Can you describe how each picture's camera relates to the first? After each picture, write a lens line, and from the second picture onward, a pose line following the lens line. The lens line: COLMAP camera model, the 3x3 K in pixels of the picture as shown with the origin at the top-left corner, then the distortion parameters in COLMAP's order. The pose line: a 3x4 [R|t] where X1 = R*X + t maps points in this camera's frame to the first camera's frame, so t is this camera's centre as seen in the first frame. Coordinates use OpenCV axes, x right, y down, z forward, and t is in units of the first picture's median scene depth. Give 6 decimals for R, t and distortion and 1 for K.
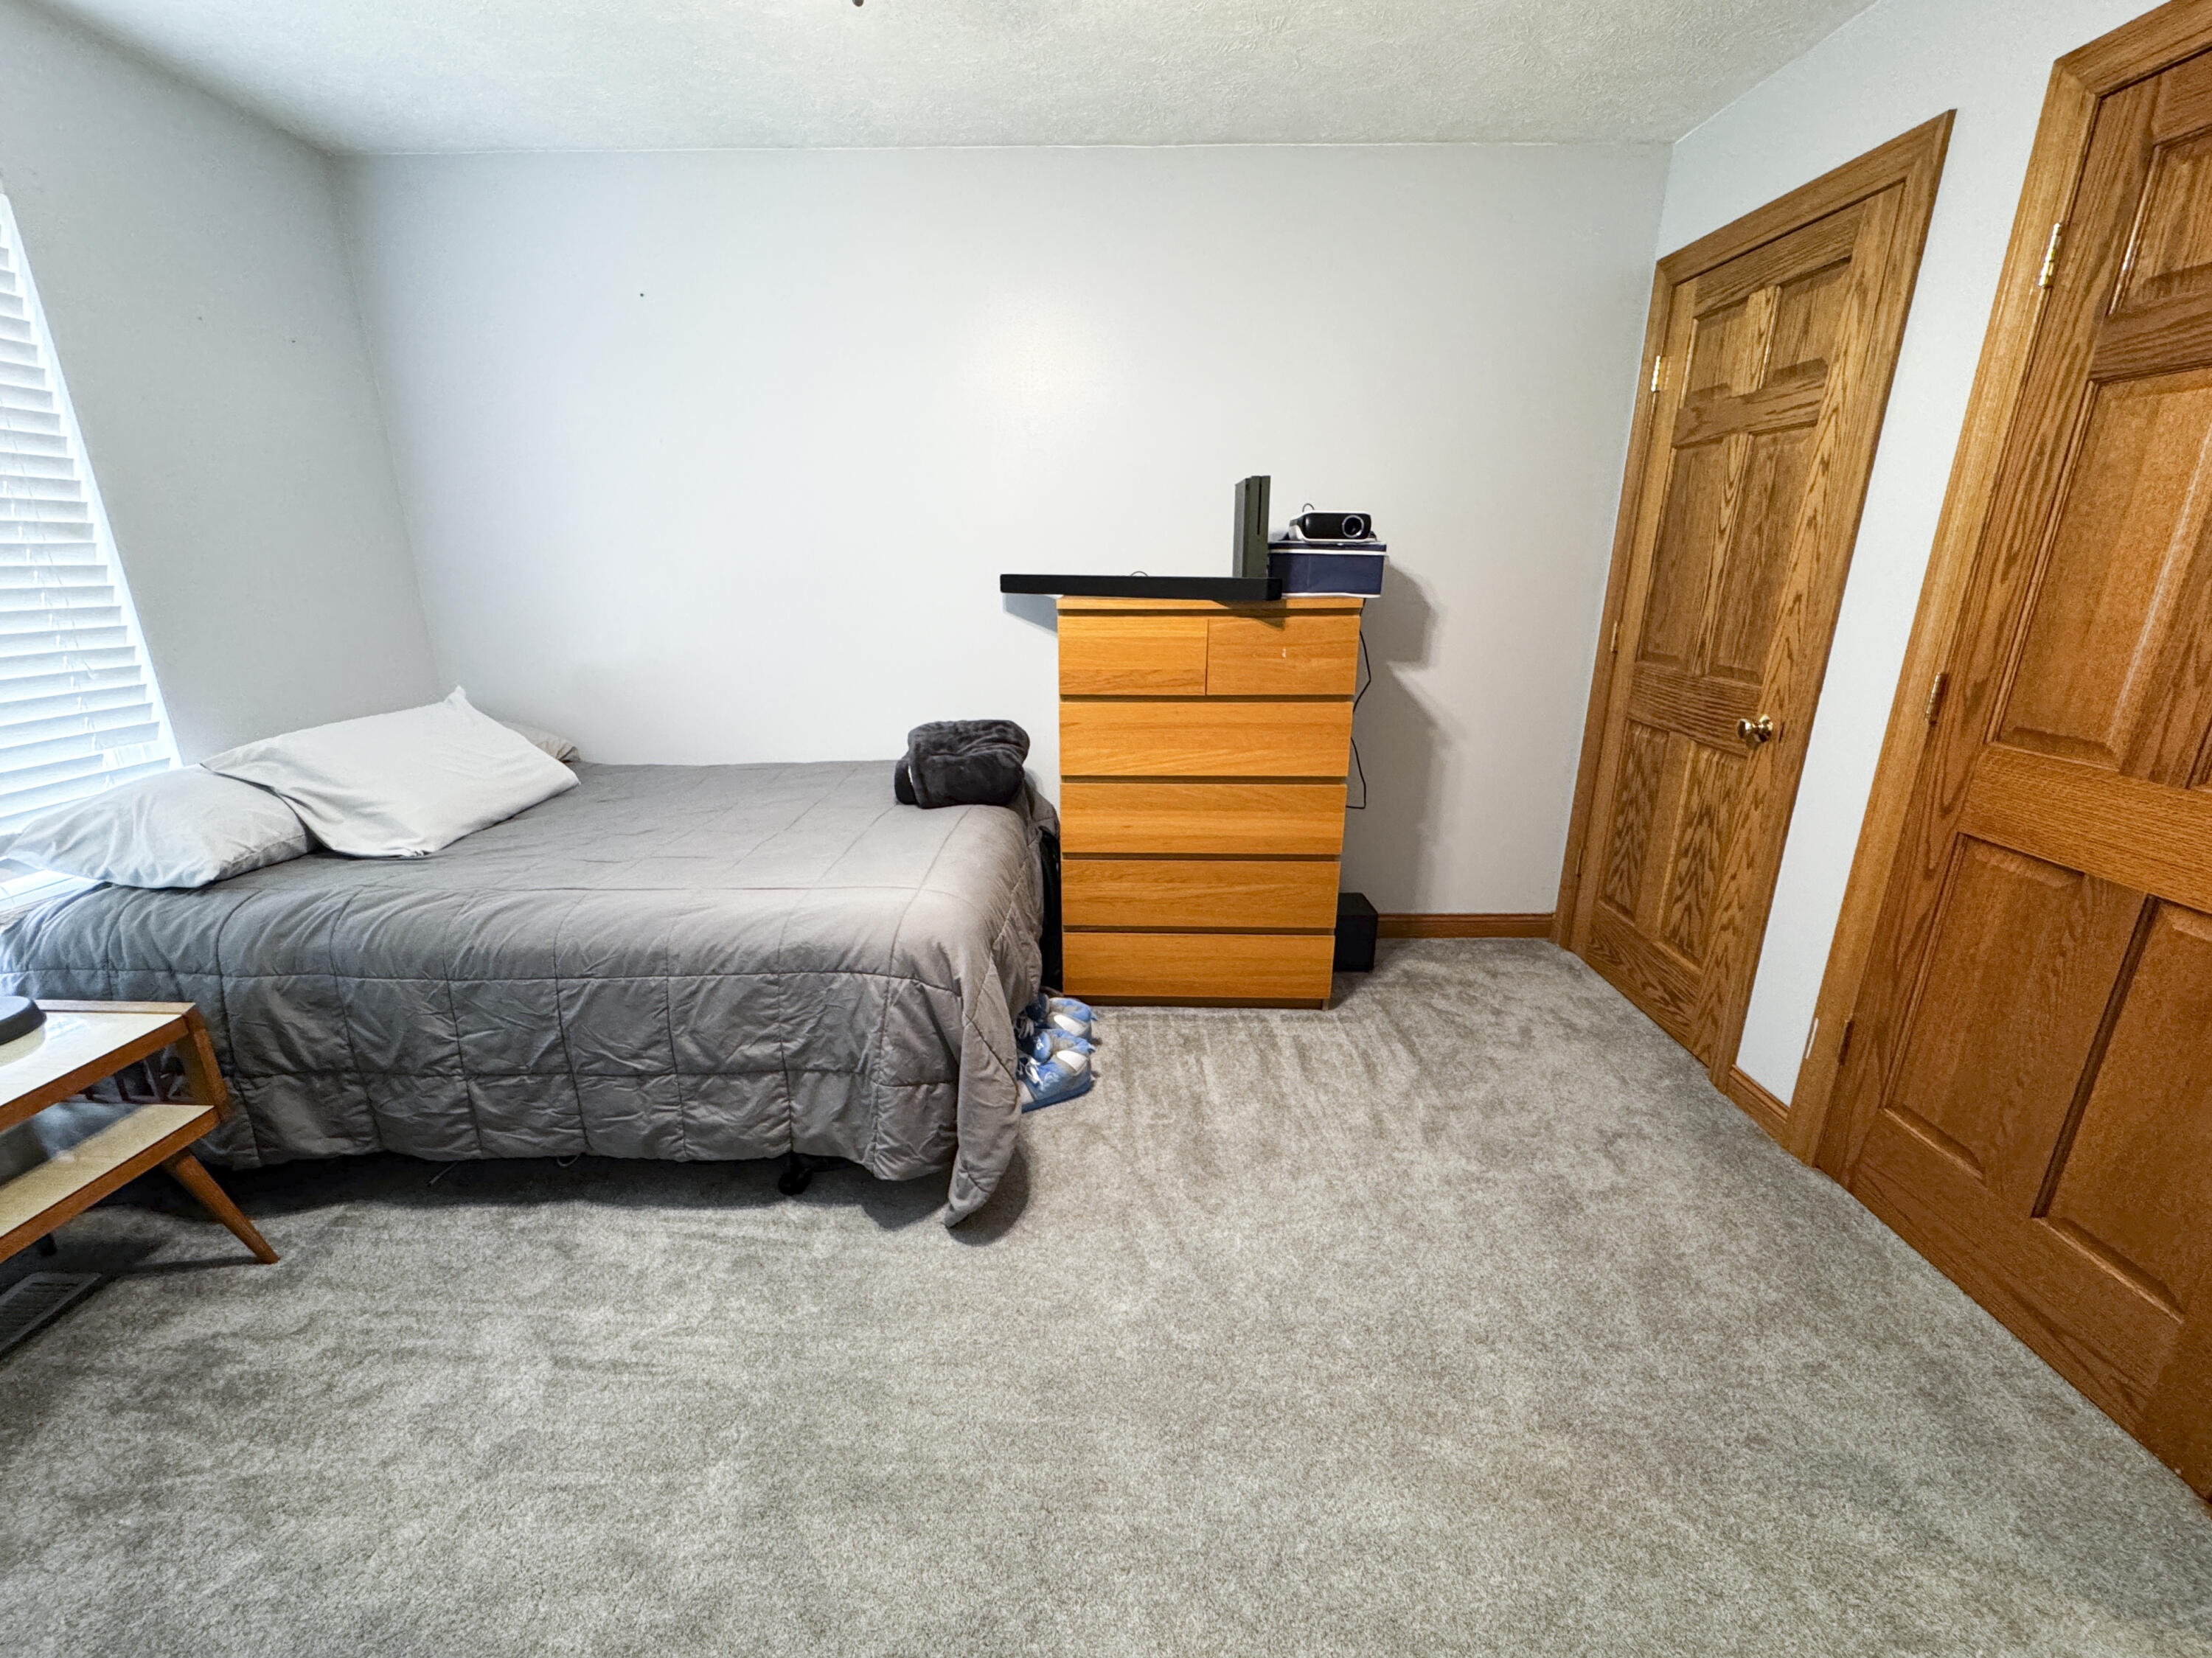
lens RADIAL K [[880.5, 0, 1103.6], [0, 880.5, 828.4], [0, 0, 1]] dist [-0.004681, -0.000044]
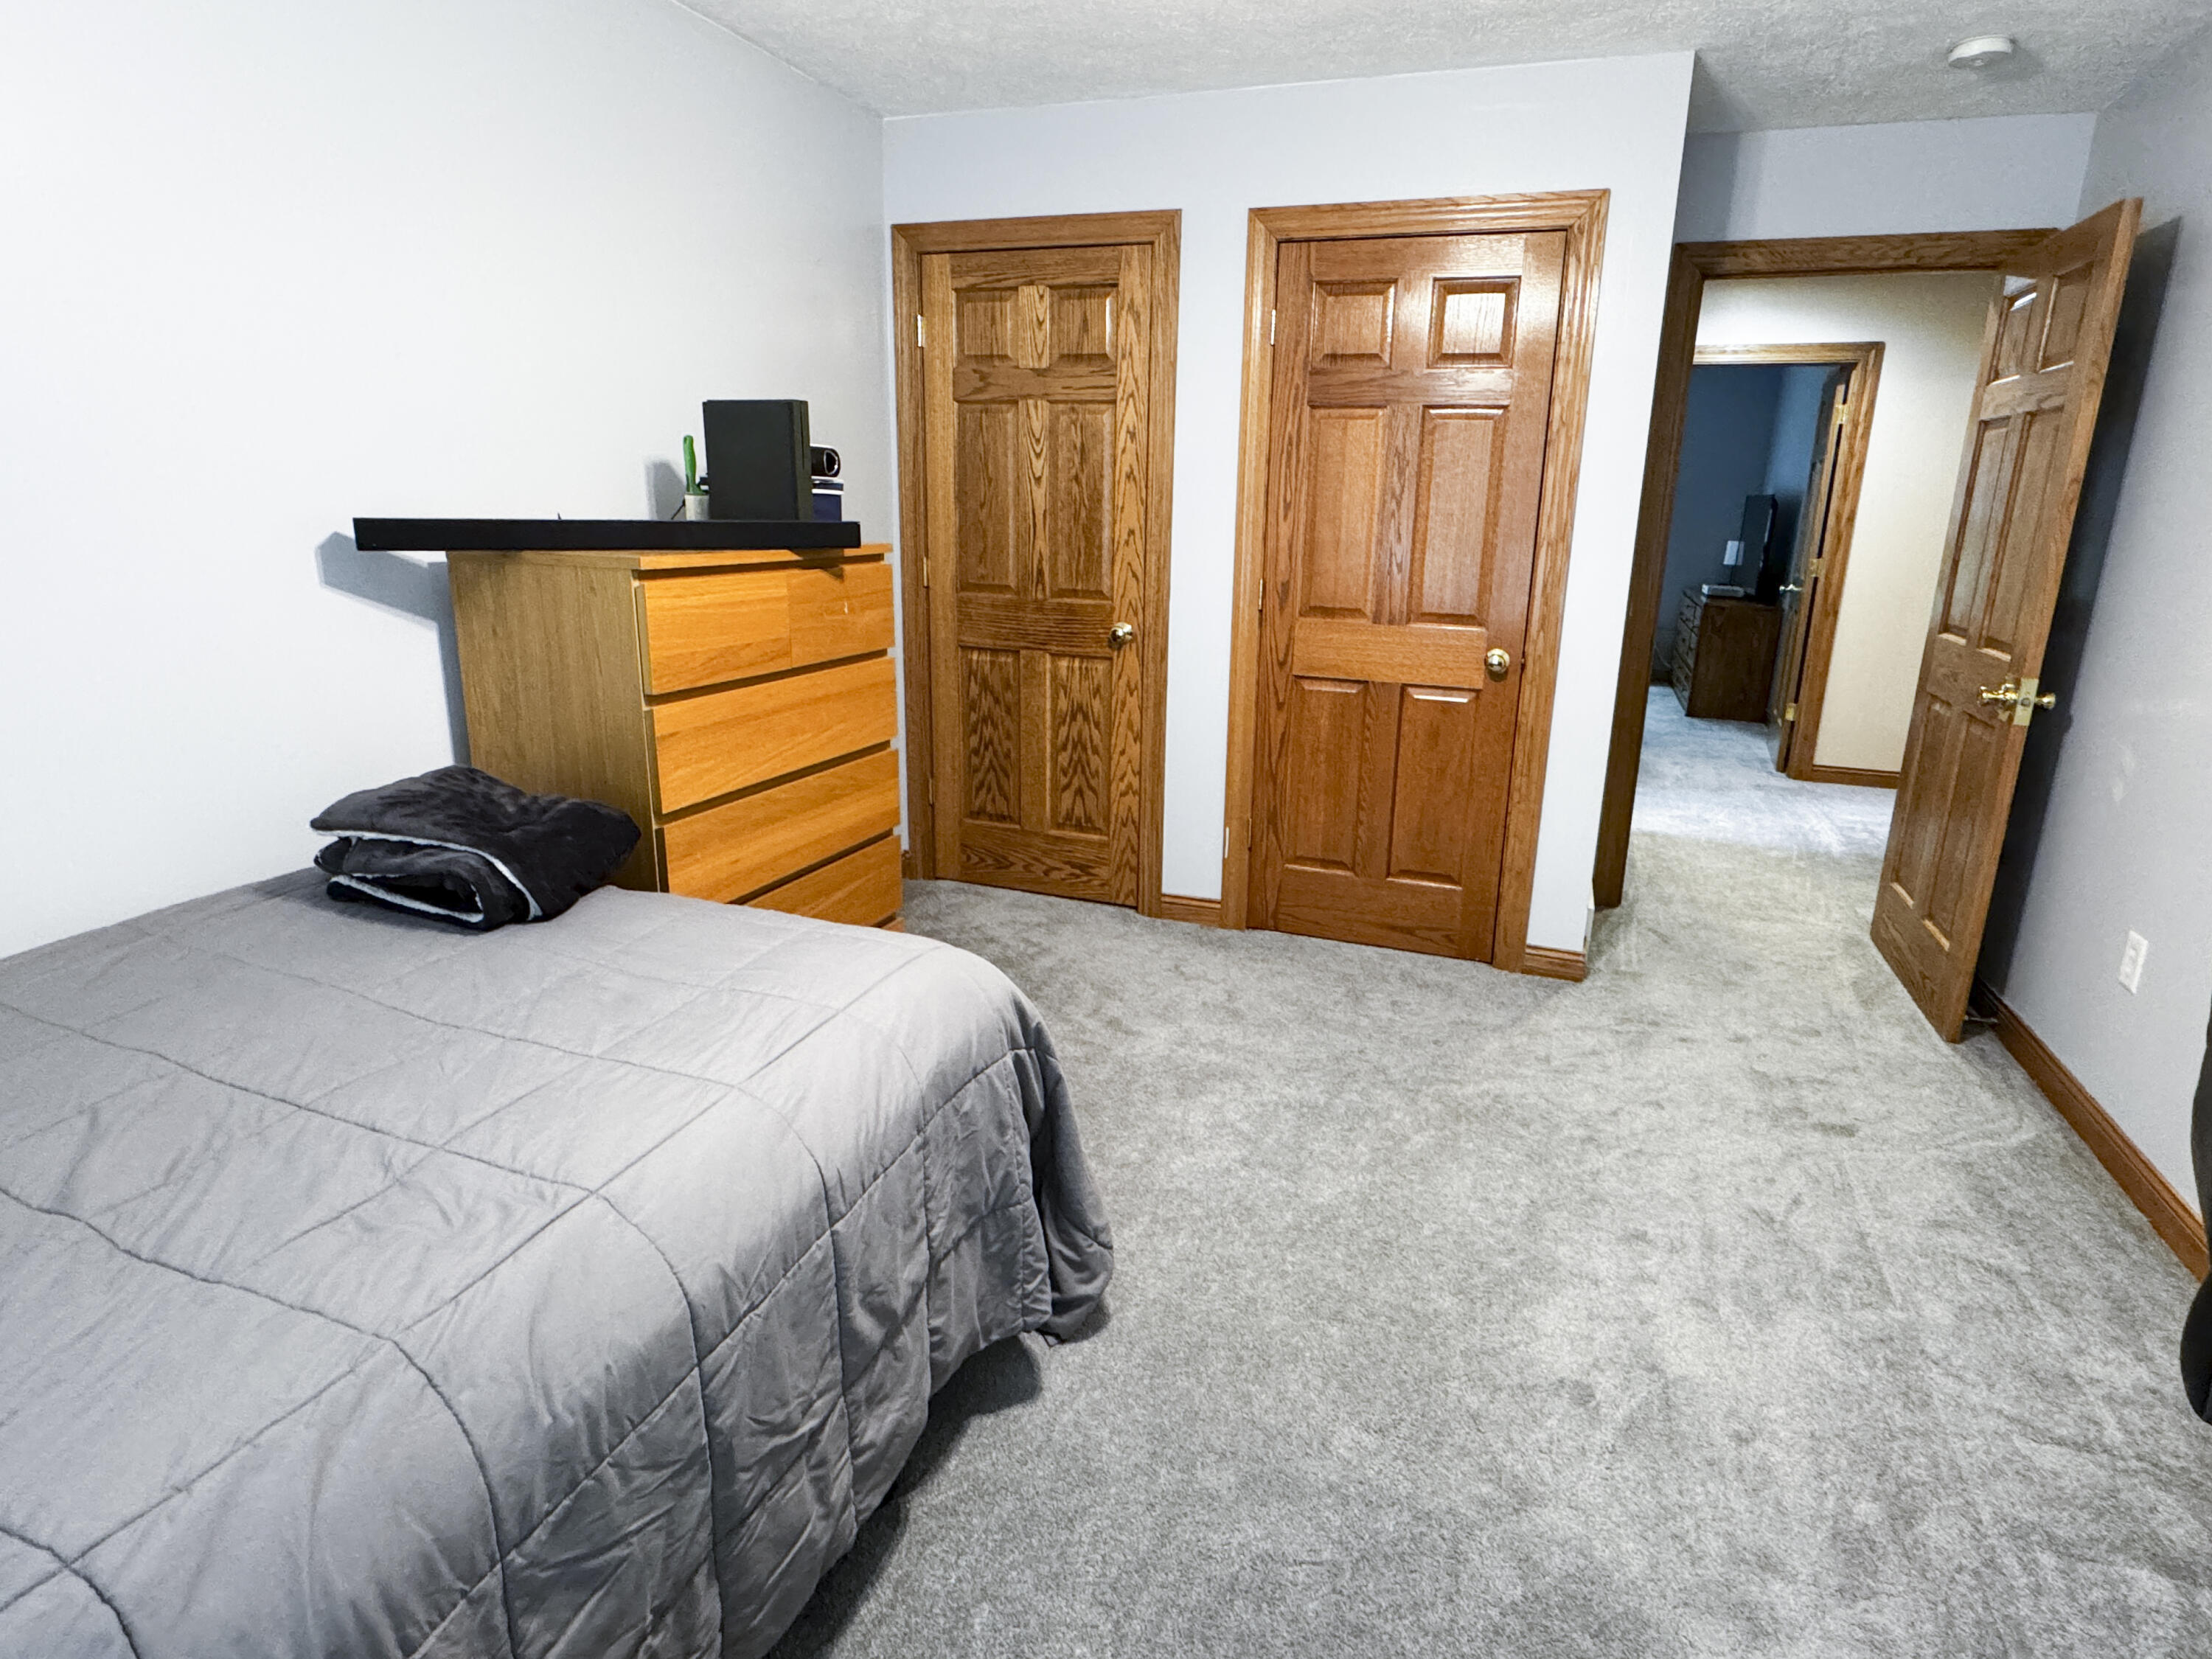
lens RADIAL K [[1154.8, 0, 1108.4], [0, 1154.8, 794.3], [0, 0, 1]] dist [-0.000890, -0.000108]
pose [[0.350548, -0.225258, 0.909052, -0.839025], [0.256017, 0.956721, 0.138346, -0.126158], [-0.900873, 0.184236, 0.393047, 0.393407]]
